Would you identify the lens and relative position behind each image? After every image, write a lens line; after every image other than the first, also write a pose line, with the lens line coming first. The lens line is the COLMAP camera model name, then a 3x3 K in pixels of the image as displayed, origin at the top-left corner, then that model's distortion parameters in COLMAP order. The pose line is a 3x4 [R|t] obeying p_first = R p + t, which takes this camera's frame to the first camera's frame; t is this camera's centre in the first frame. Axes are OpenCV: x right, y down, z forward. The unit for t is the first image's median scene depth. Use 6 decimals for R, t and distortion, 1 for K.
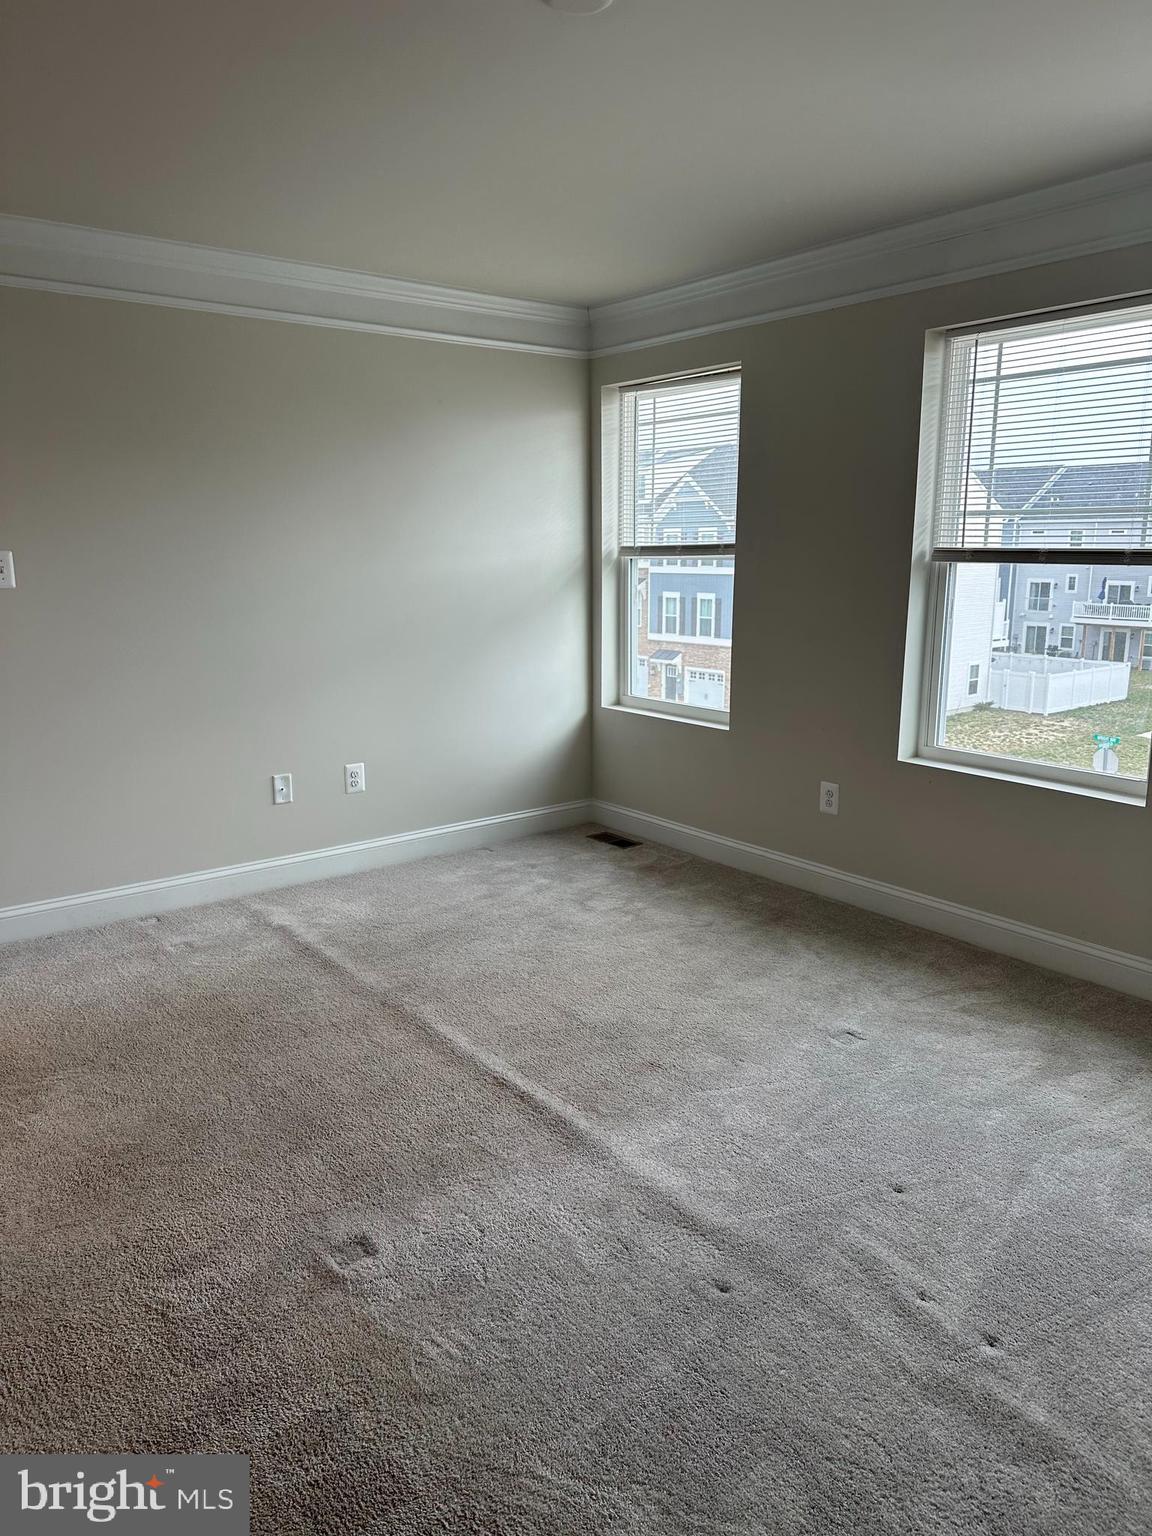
lens RADIAL K [[1080.7, 0, 588.7], [0, 1080.7, 780.6], [0, 0, 1]] dist [0.049895, -0.050616]
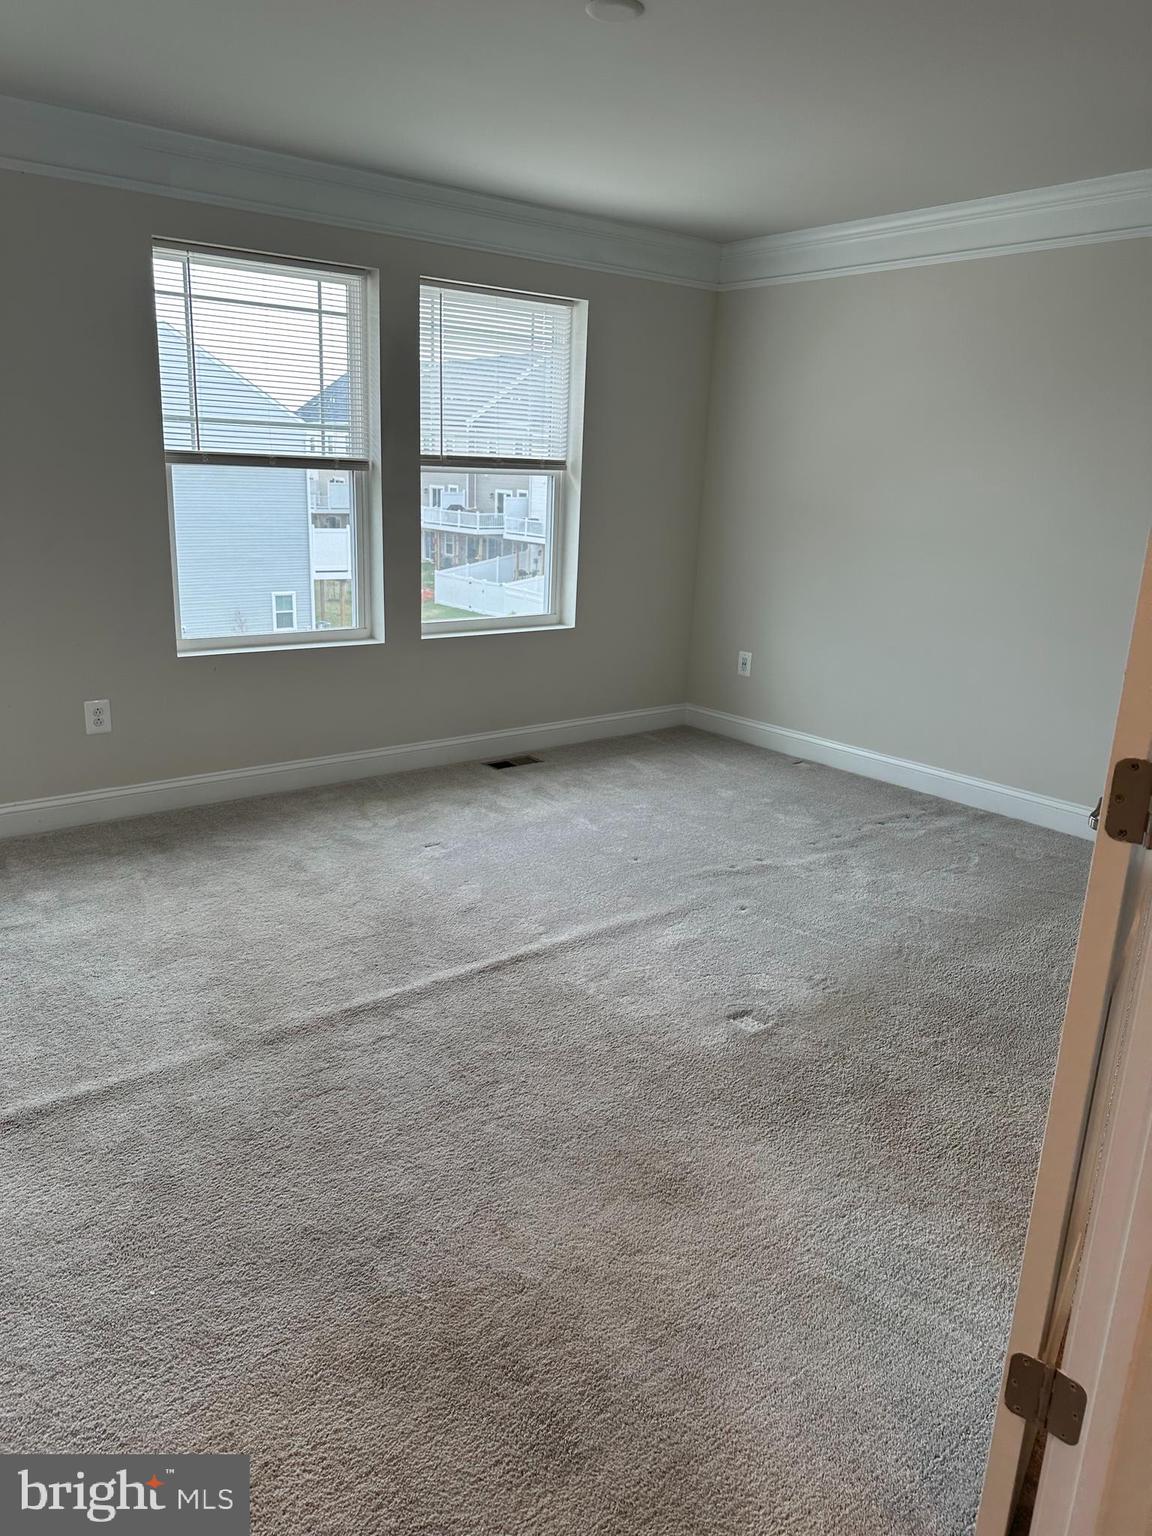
lens RADIAL K [[1080.7, 0, 585.1], [0, 1080.7, 760.7], [0, 0, 1]] dist [0.049895, -0.050616]
pose [[-0.029991, -0.260631, 0.964972, -0.858464], [0.179825, 0.948248, 0.261703, -0.143580], [-0.983241, 0.181374, 0.018429, 0.693284]]
